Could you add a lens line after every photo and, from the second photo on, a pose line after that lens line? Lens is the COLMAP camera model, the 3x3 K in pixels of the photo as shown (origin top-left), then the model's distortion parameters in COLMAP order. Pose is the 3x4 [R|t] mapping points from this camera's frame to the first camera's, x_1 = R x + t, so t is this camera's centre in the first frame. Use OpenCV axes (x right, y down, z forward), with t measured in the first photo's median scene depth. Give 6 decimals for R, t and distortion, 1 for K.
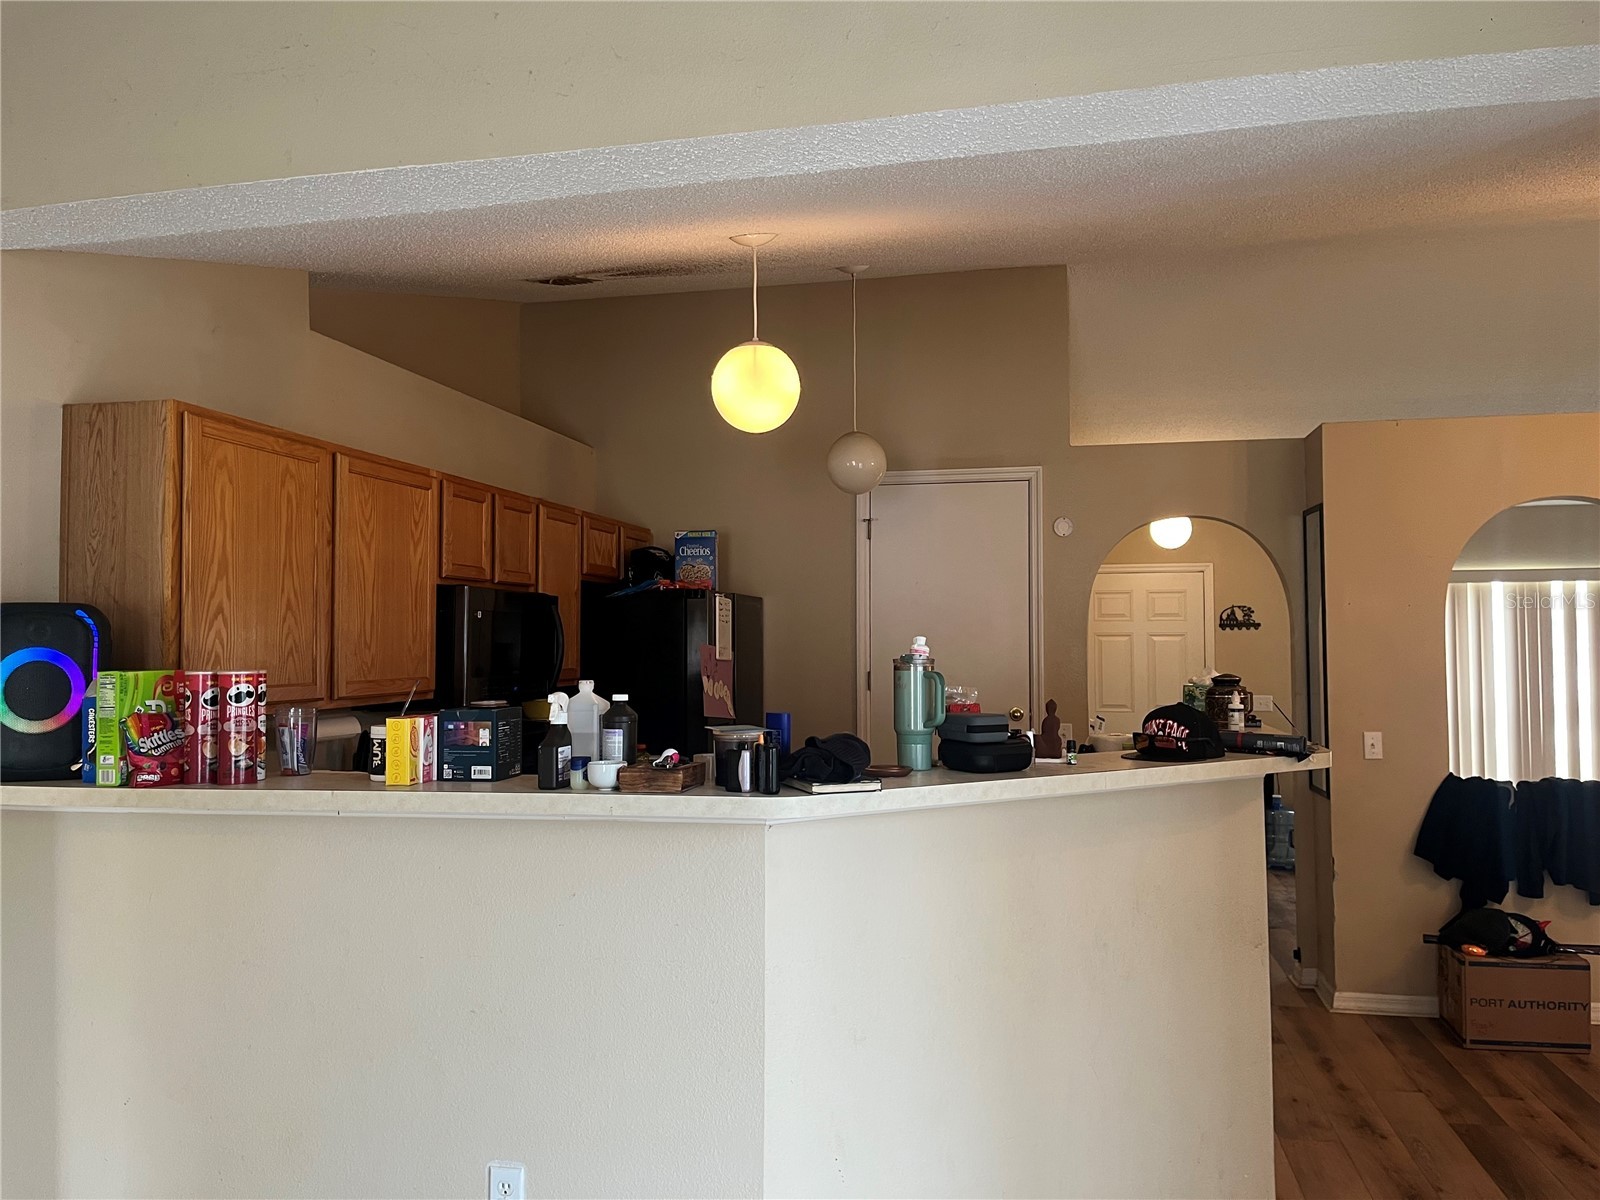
lens RADIAL K [[1224.6, 0, 805.1], [0, 1224.6, 597.8], [0, 0, 1]] dist [0.053865, -0.071577]
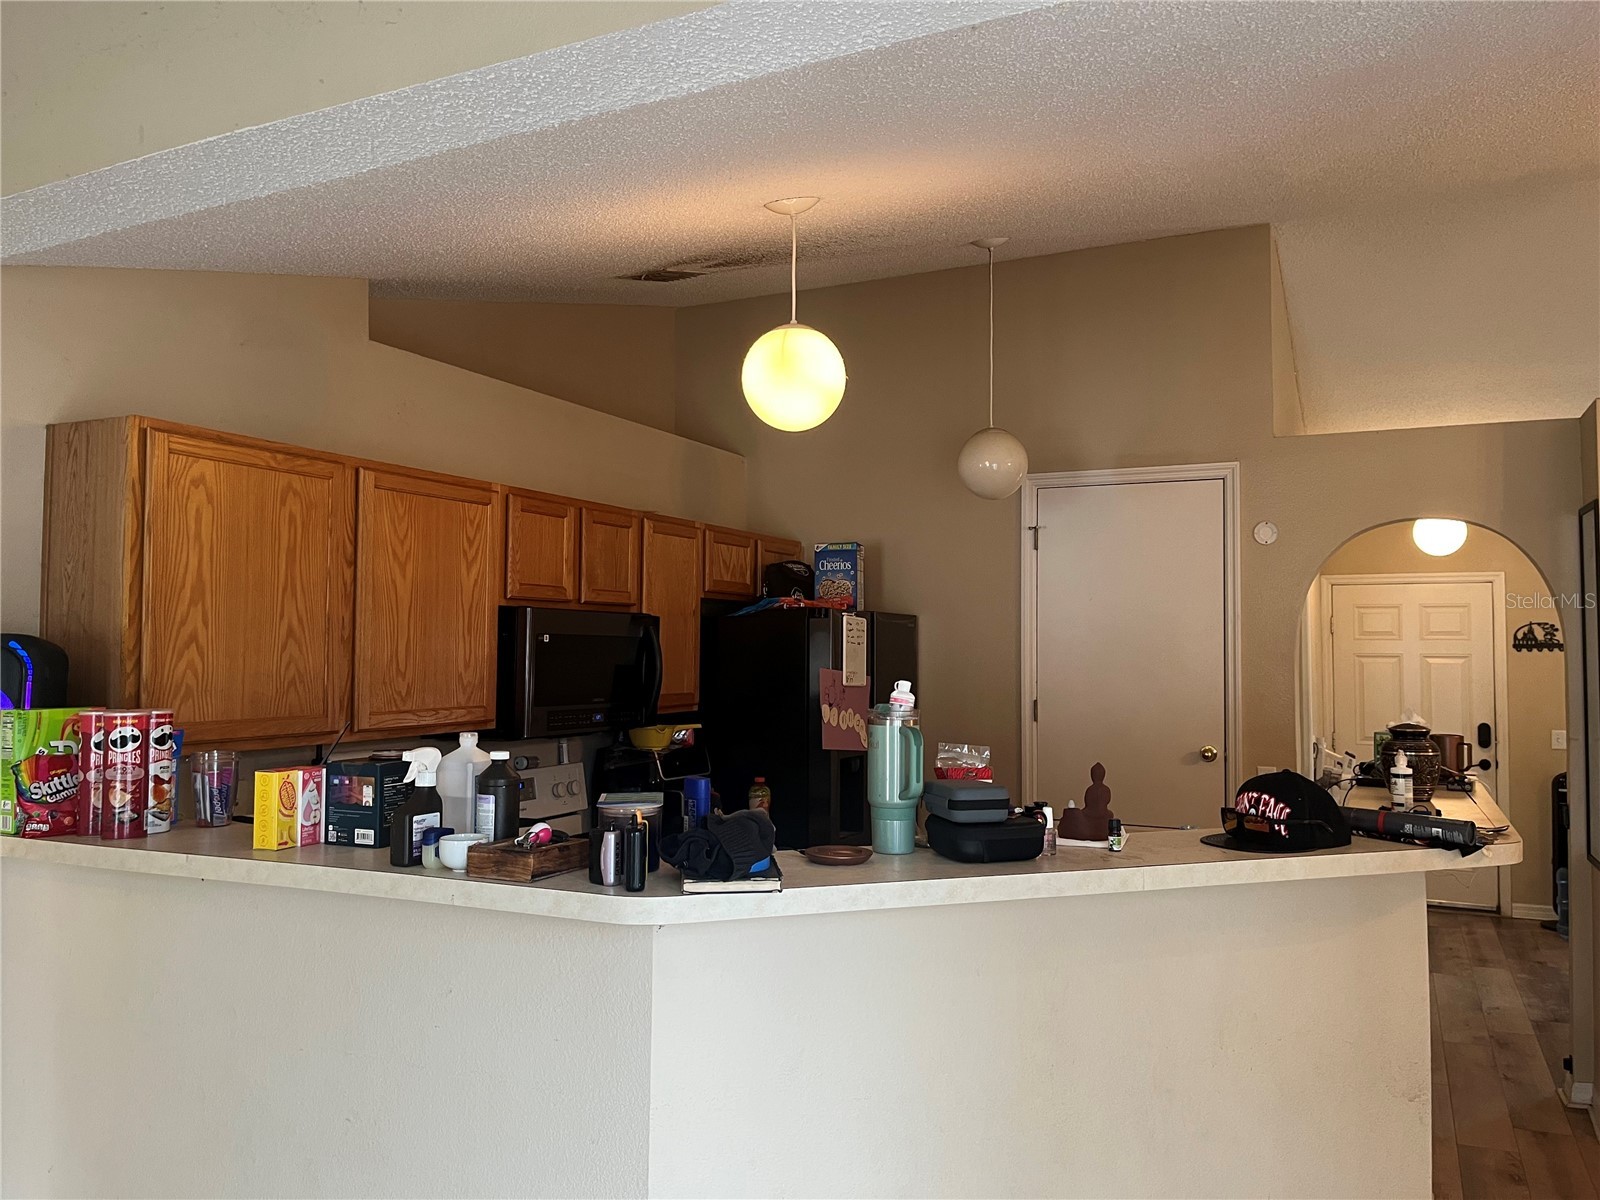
lens RADIAL K [[1224.6, 0, 809.2], [0, 1224.6, 593.1], [0, 0, 1]] dist [0.053865, -0.071577]
pose [[0.972453, -0.002493, -0.233084, 0.173253], [0.000145, 0.999949, -0.010089, -0.013323], [0.233097, 0.009777, 0.972404, 0.176258]]
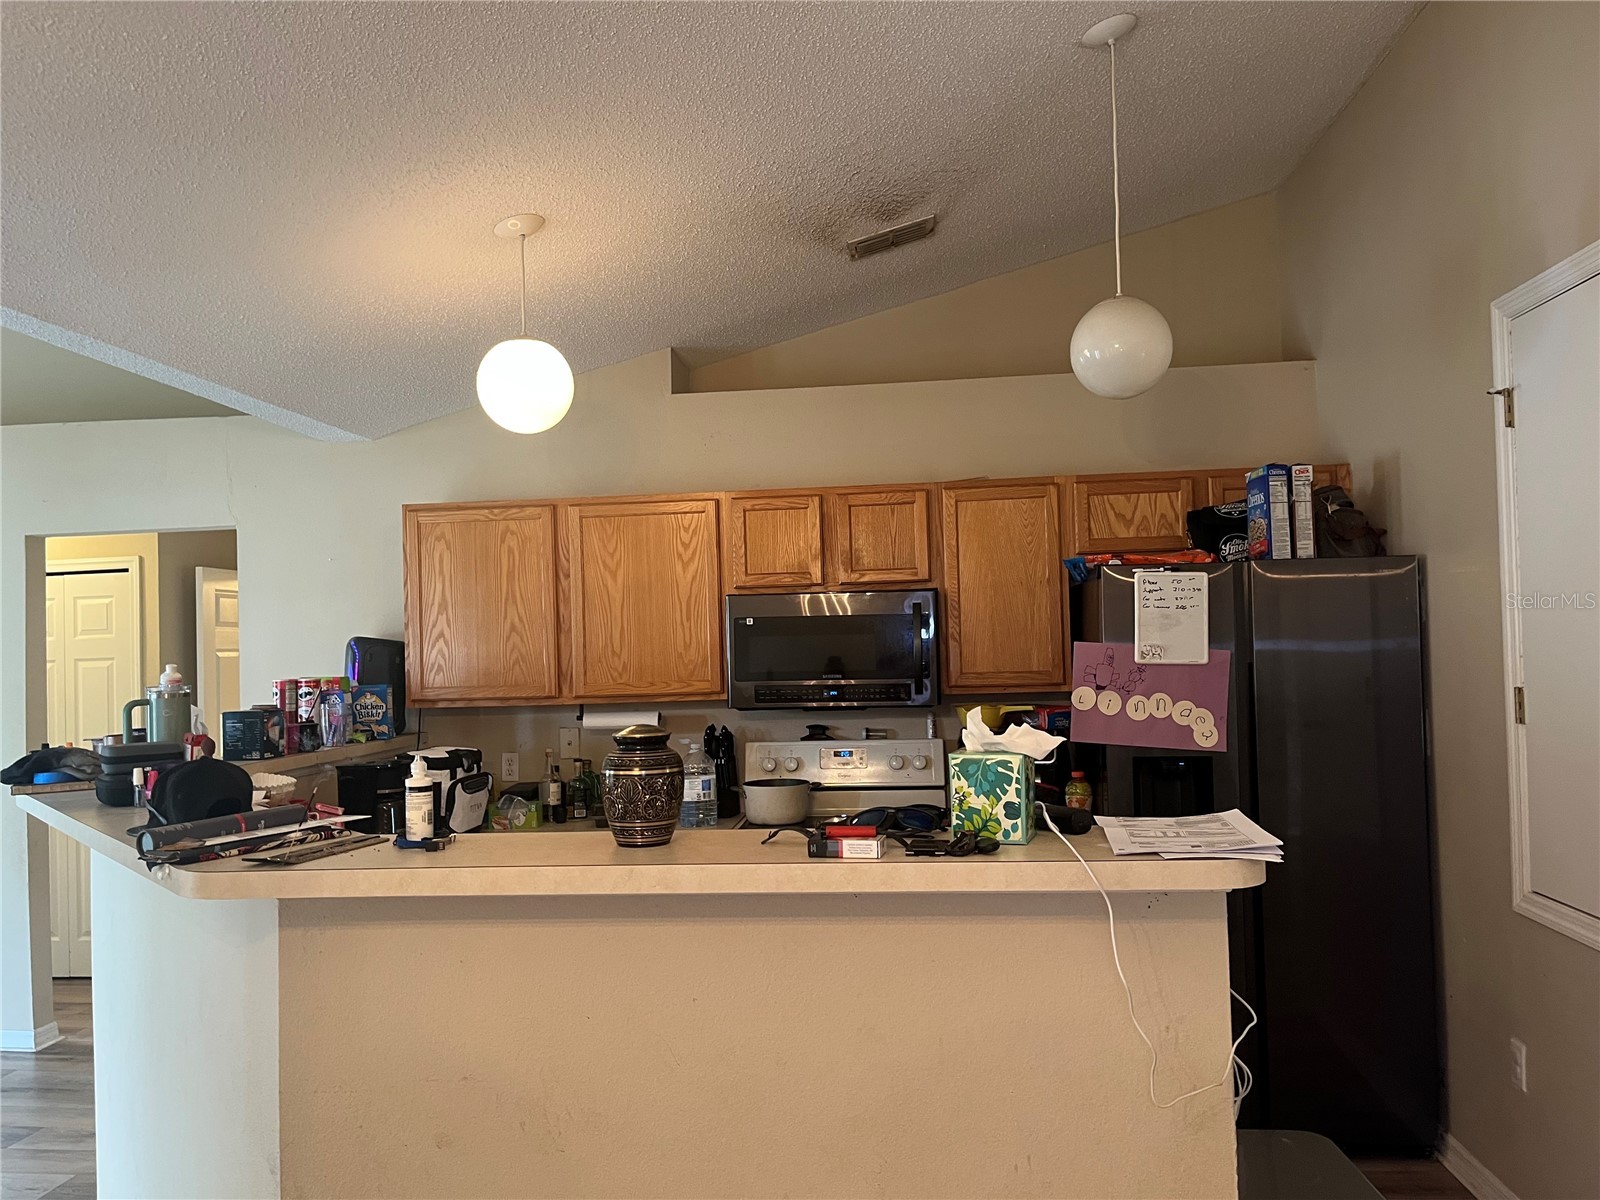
lens RADIAL K [[1224.6, 0, 787.5], [0, 1224.6, 611.4], [0, 0, 1]] dist [0.053865, -0.071577]
pose [[0.096434, -0.024014, -0.995050, 0.930554], [0.066044, 0.997660, -0.017677, 0.030777], [0.993146, -0.064012, 0.097794, 1.122302]]
